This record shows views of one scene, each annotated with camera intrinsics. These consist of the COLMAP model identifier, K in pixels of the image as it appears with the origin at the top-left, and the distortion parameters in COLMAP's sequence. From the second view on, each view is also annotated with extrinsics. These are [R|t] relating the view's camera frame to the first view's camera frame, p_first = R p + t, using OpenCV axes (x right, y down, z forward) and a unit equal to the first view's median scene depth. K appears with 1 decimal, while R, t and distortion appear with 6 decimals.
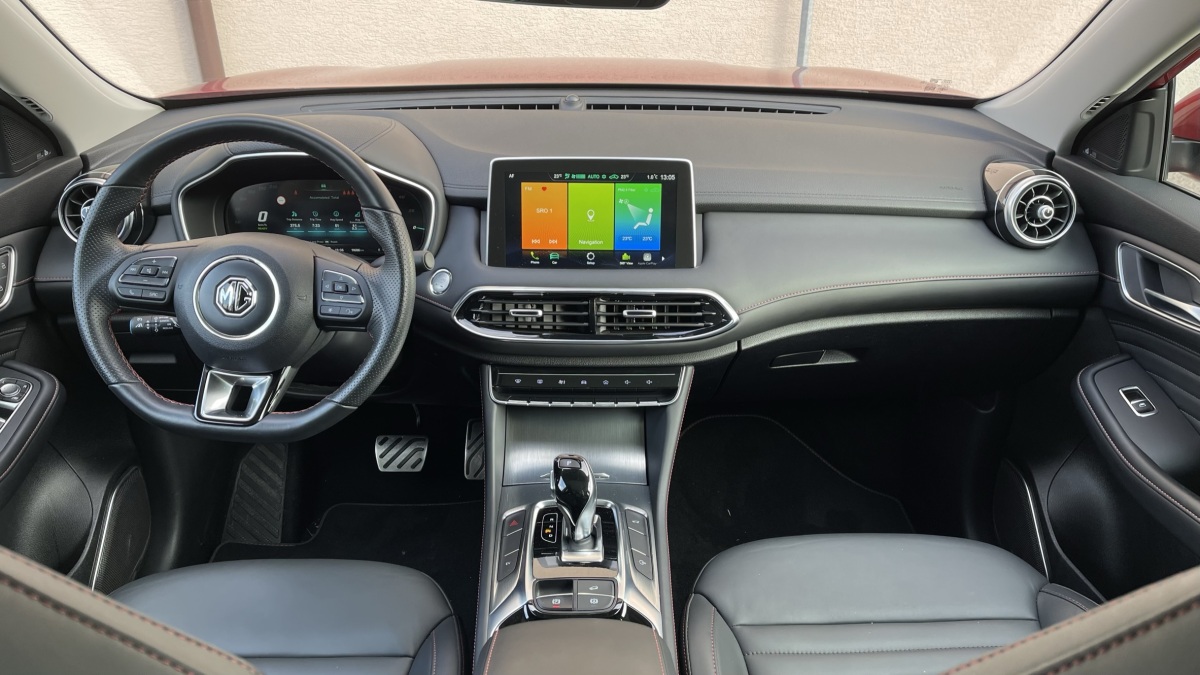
lens RADIAL K [[906.8, 0, 606.0], [0, 906.8, 347.7], [0, 0, 1]] dist [0.048039, -0.067658]
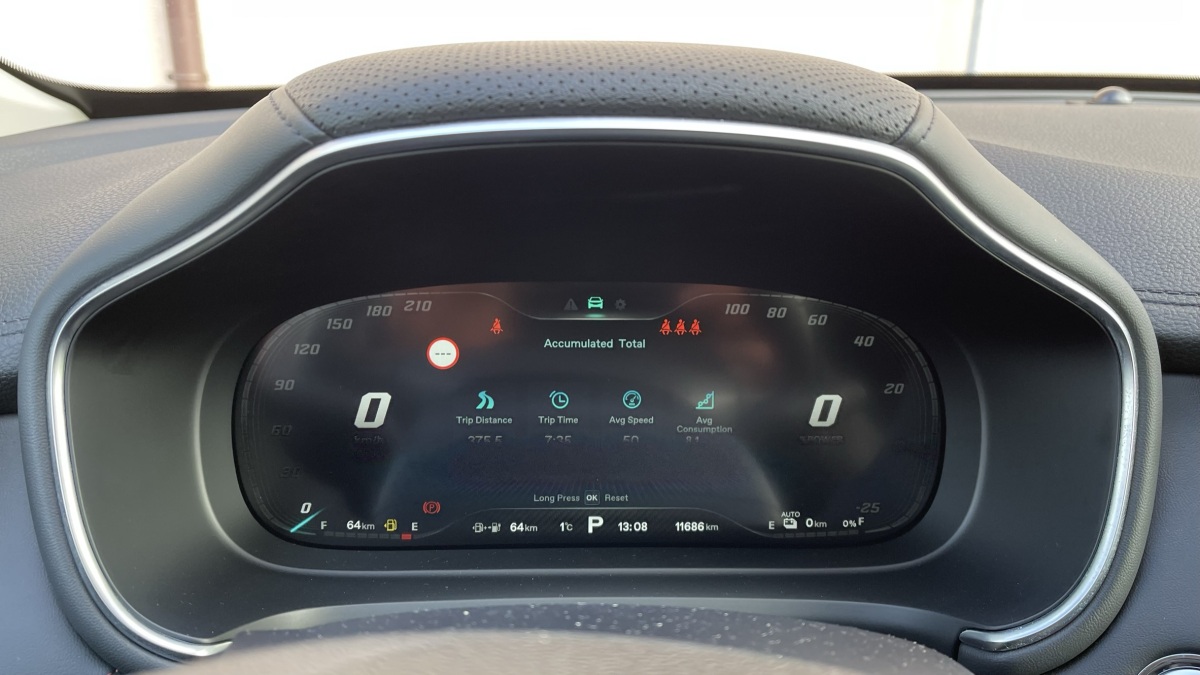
lens RADIAL K [[906.8, 0, 597.3], [0, 906.8, 313.2], [0, 0, 1]] dist [0.048039, -0.067658]
pose [[0.999850, 0.001310, 0.017248, -0.341842], [0.001941, 0.982337, -0.187111, -0.132233], [-0.017188, 0.187117, 0.982187, 0.787338]]
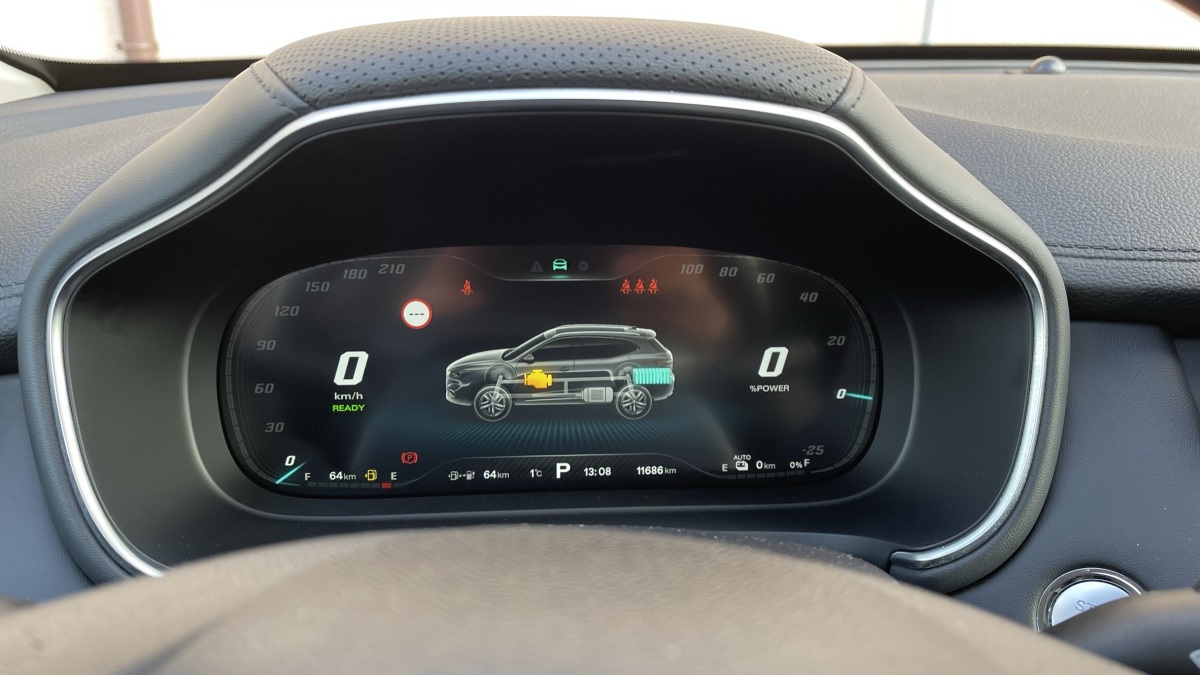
lens RADIAL K [[906.8, 0, 600.6], [0, 906.8, 328.9], [0, 0, 1]] dist [0.048039, -0.067658]
pose [[0.998110, -0.014450, 0.059733, -0.342370], [0.022692, 0.989934, -0.139698, -0.124024], [-0.057113, 0.140789, 0.988391, 0.766953]]
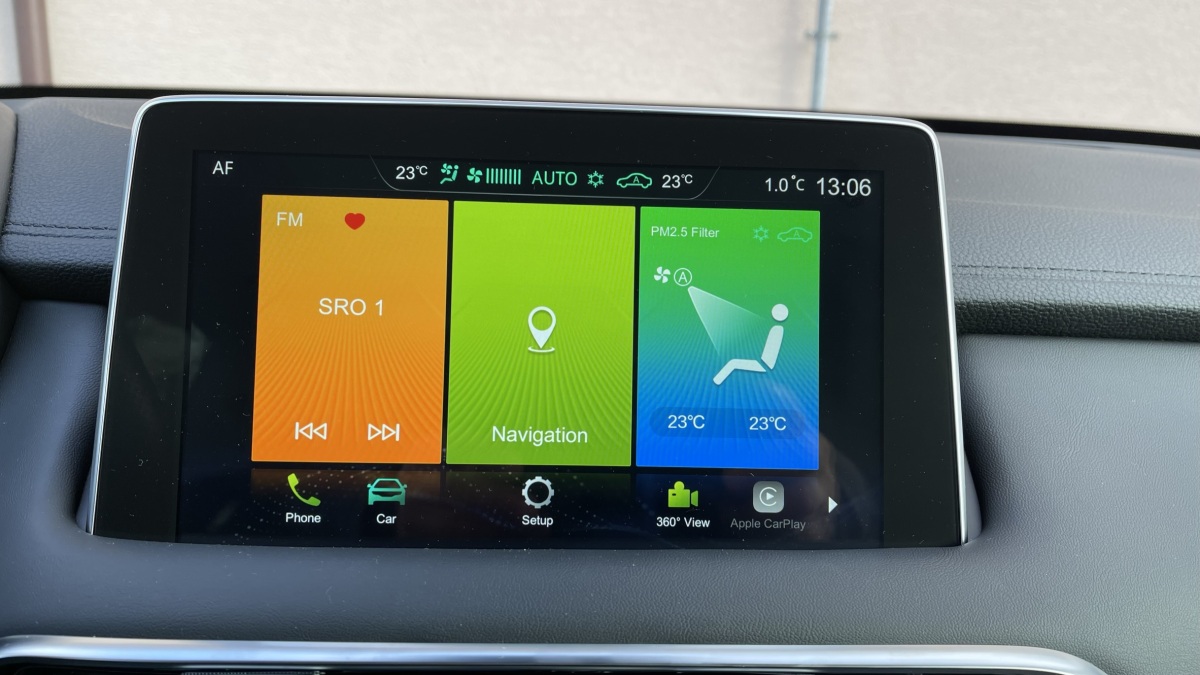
lens RADIAL K [[906.8, 0, 606.8], [0, 906.8, 364.1], [0, 0, 1]] dist [0.048039, -0.067658]
pose [[0.998021, 0.012614, 0.061596, -0.014012], [0.001345, 0.975163, -0.221485, -0.081673], [-0.062859, 0.221130, 0.973216, 0.763061]]
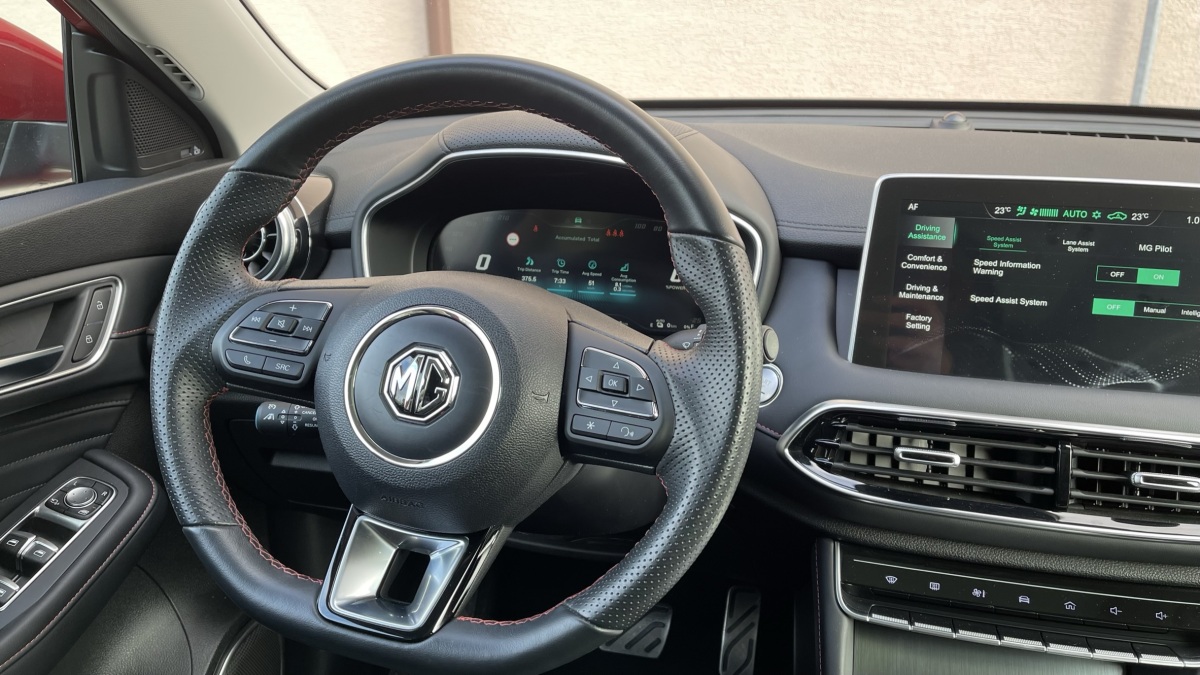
lens RADIAL K [[906.8, 0, 604.2], [0, 906.8, 343.9], [0, 0, 1]] dist [0.048039, -0.067658]
pose [[0.973631, 0.075311, -0.215340, -0.161288], [-0.099523, 0.989597, -0.103891, -0.029499], [0.205275, 0.122583, 0.970997, 0.430448]]
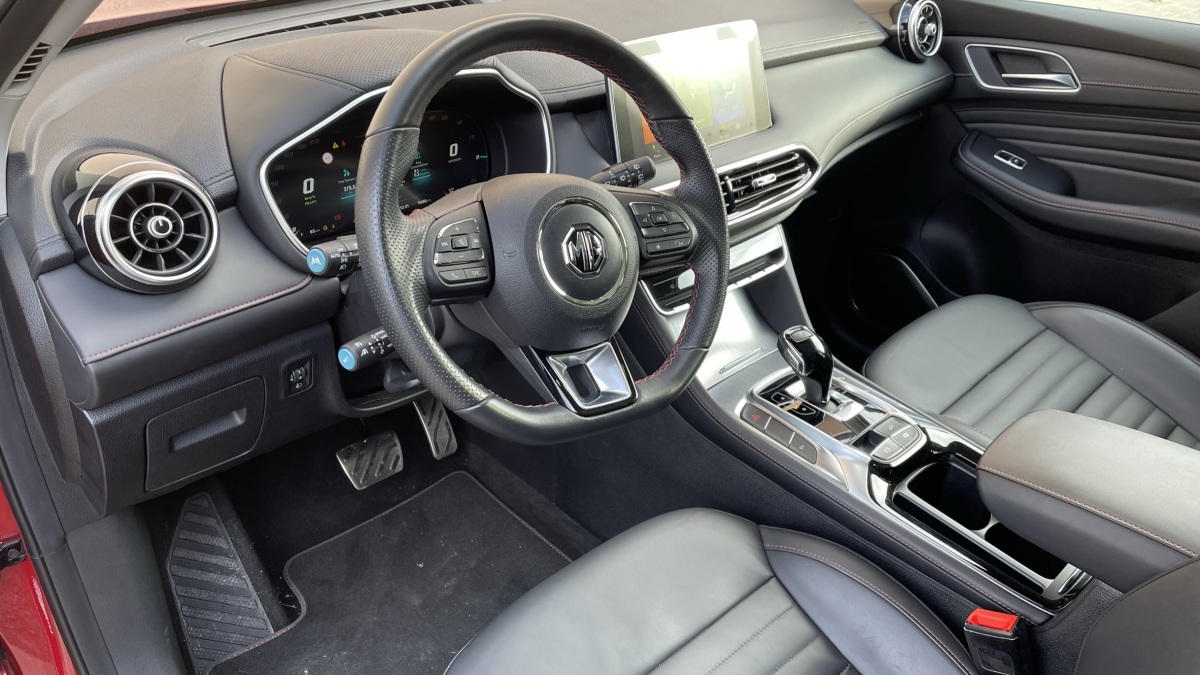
lens RADIAL K [[906.8, 0, 600.8], [0, 906.8, 337.4], [0, 0, 1]] dist [0.048039, -0.067658]
pose [[0.738124, -0.330749, 0.588029, -0.733362], [0.286170, 0.942783, 0.171073, -0.096198], [-0.610966, 0.042003, 0.790542, 0.320131]]
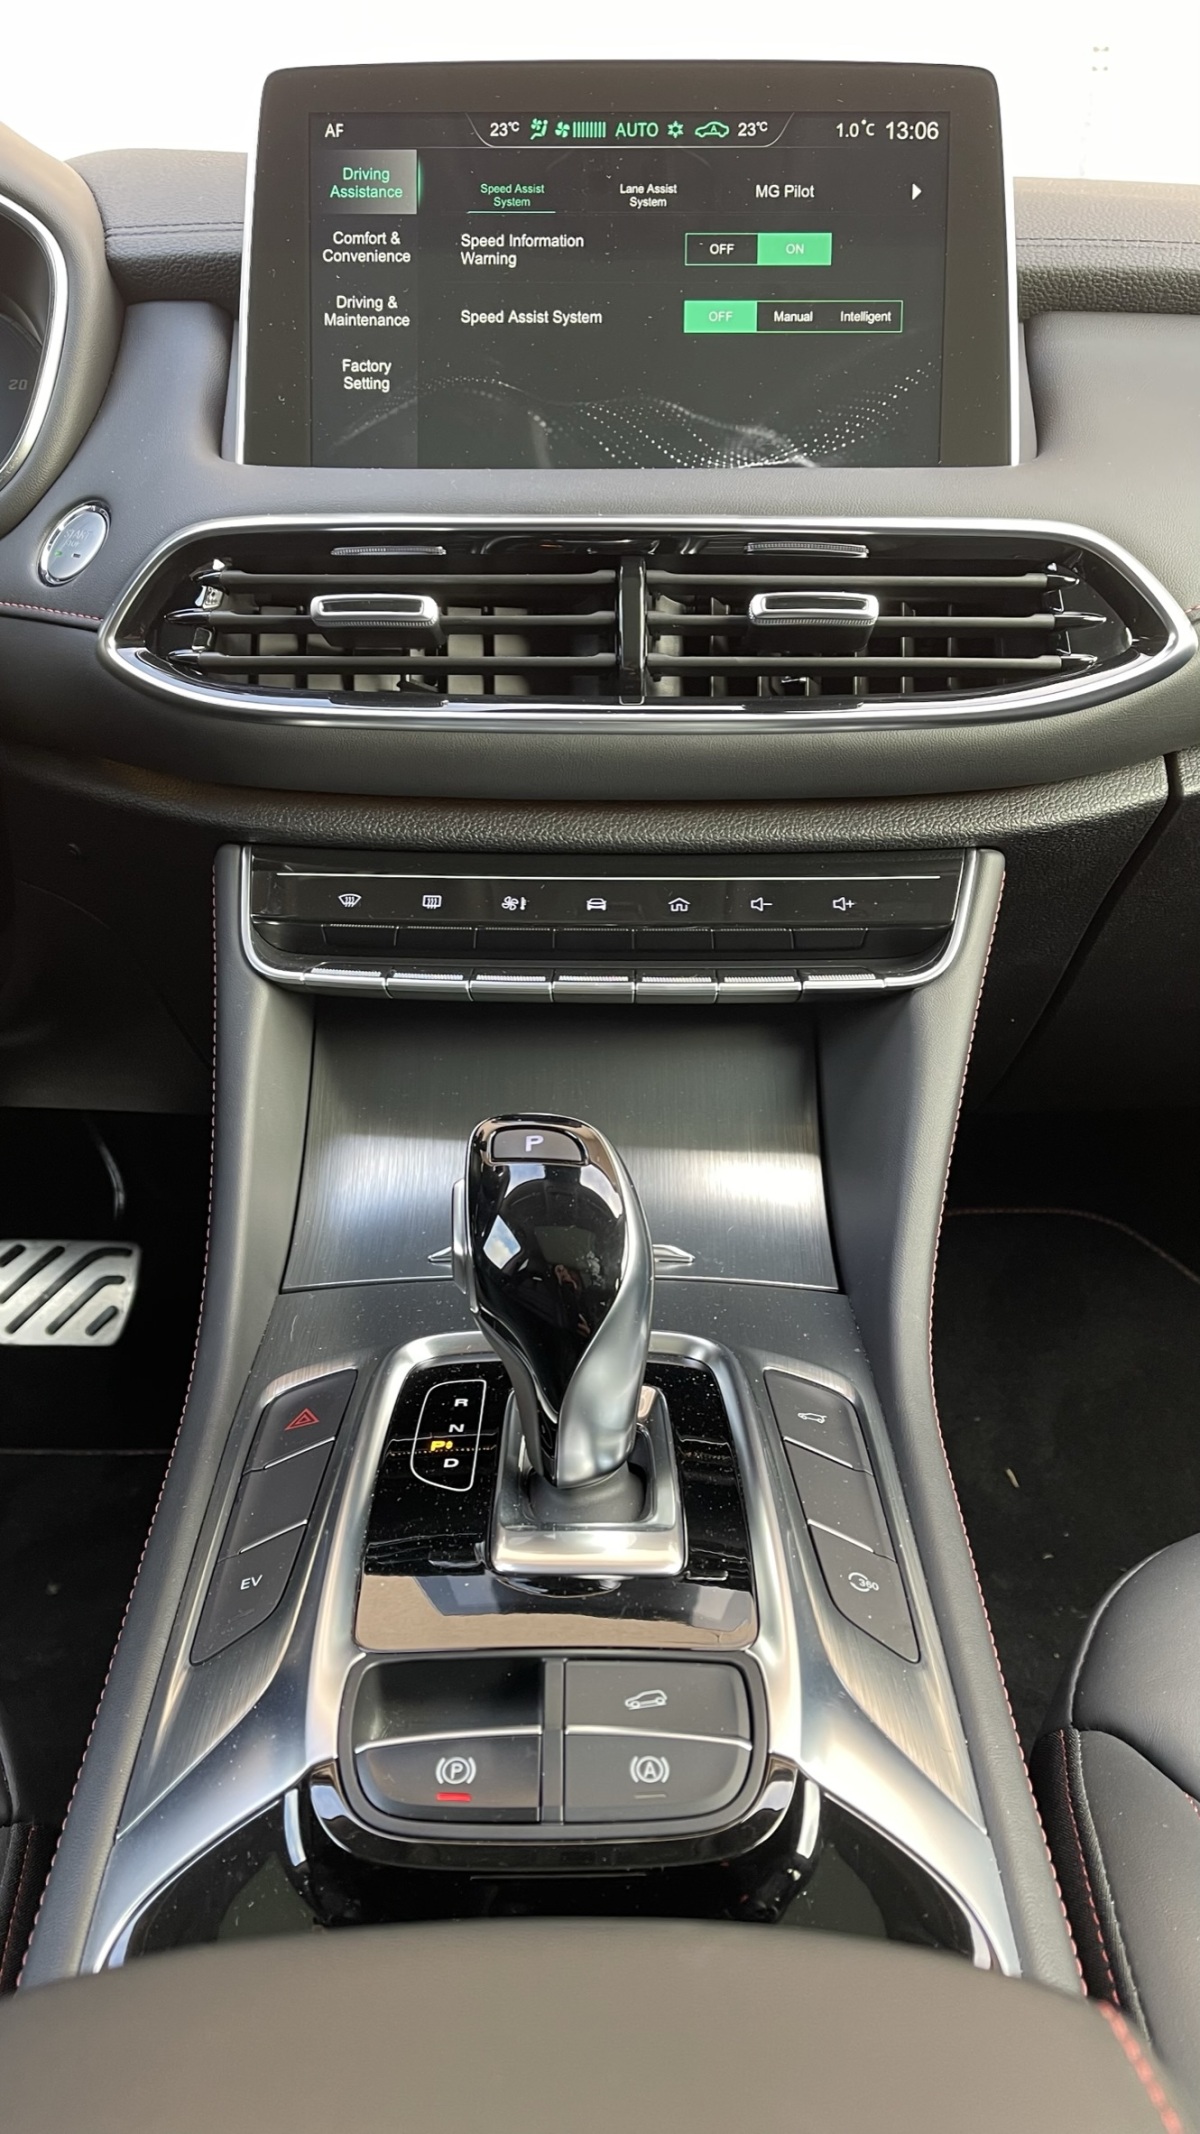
lens RADIAL K [[1612.5, 0, 620.2], [0, 1612.5, 1099.7], [0, 0, 1]] dist [0.048039, -0.067658]
pose [[0.999983, 0.003019, -0.005063, -0.015267], [-0.003488, 0.995452, -0.095202, 0.143711], [0.004753, 0.095218, 0.995445, 0.546245]]
